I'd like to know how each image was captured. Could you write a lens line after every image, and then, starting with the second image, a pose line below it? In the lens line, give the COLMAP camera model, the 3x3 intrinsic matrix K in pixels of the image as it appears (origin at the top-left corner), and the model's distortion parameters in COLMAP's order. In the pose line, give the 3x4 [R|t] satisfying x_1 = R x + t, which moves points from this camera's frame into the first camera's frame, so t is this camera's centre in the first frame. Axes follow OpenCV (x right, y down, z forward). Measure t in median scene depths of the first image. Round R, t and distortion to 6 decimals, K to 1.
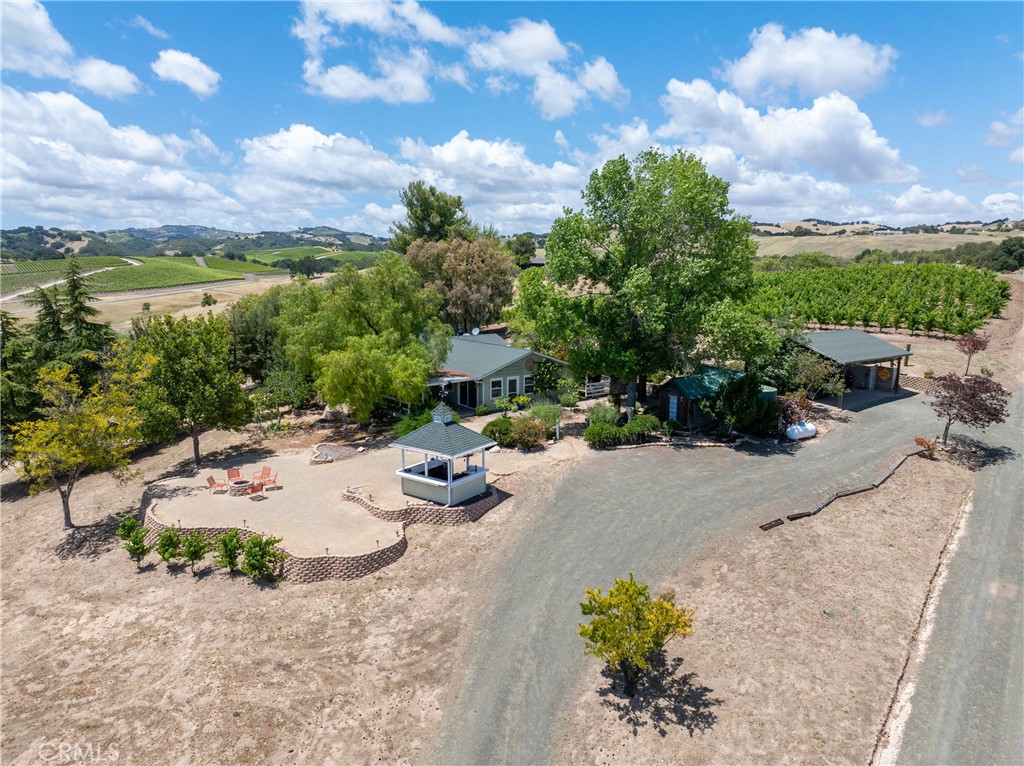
lens RADIAL K [[715.6, 0, 515.2], [0, 715.6, 383.2], [0, 0, 1]] dist [-0.049023, 0.015572]
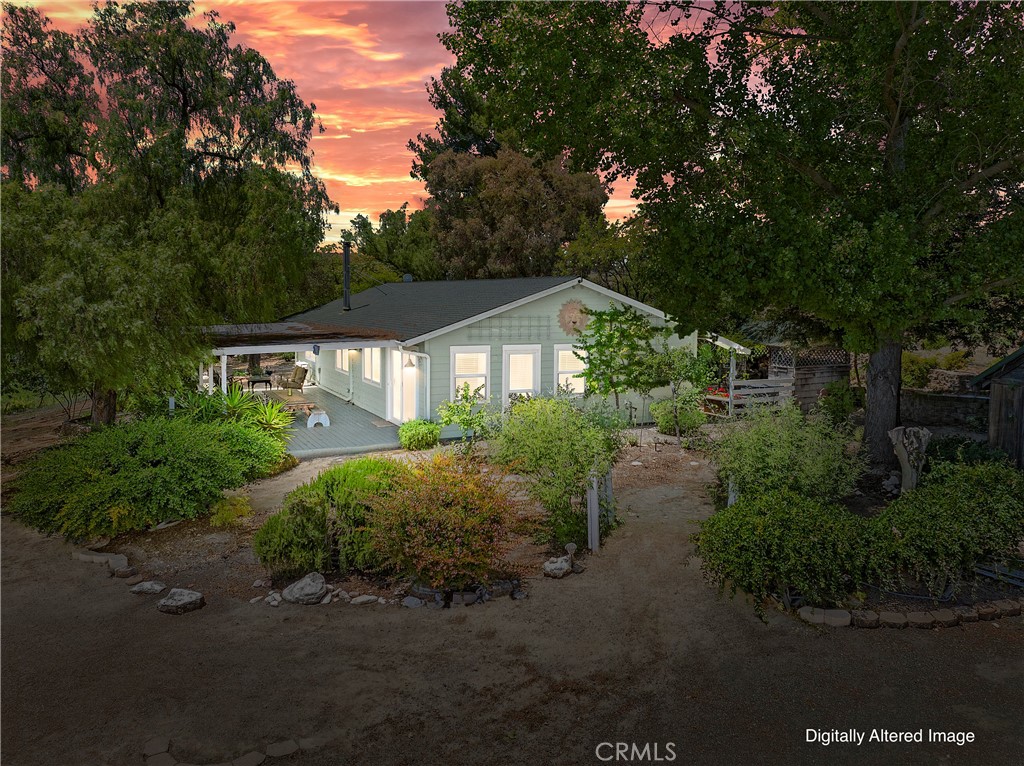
lens RADIAL K [[715.6, 0, 515.2], [0, 715.6, 383.2], [0, 0, 1]] dist [-0.049023, 0.015572]
pose [[0.977273, 0.027672, -0.210169, 0.050438], [-0.040243, 0.997632, -0.055775, 0.021835], [0.208128, 0.062965, 0.976073, 0.452501]]
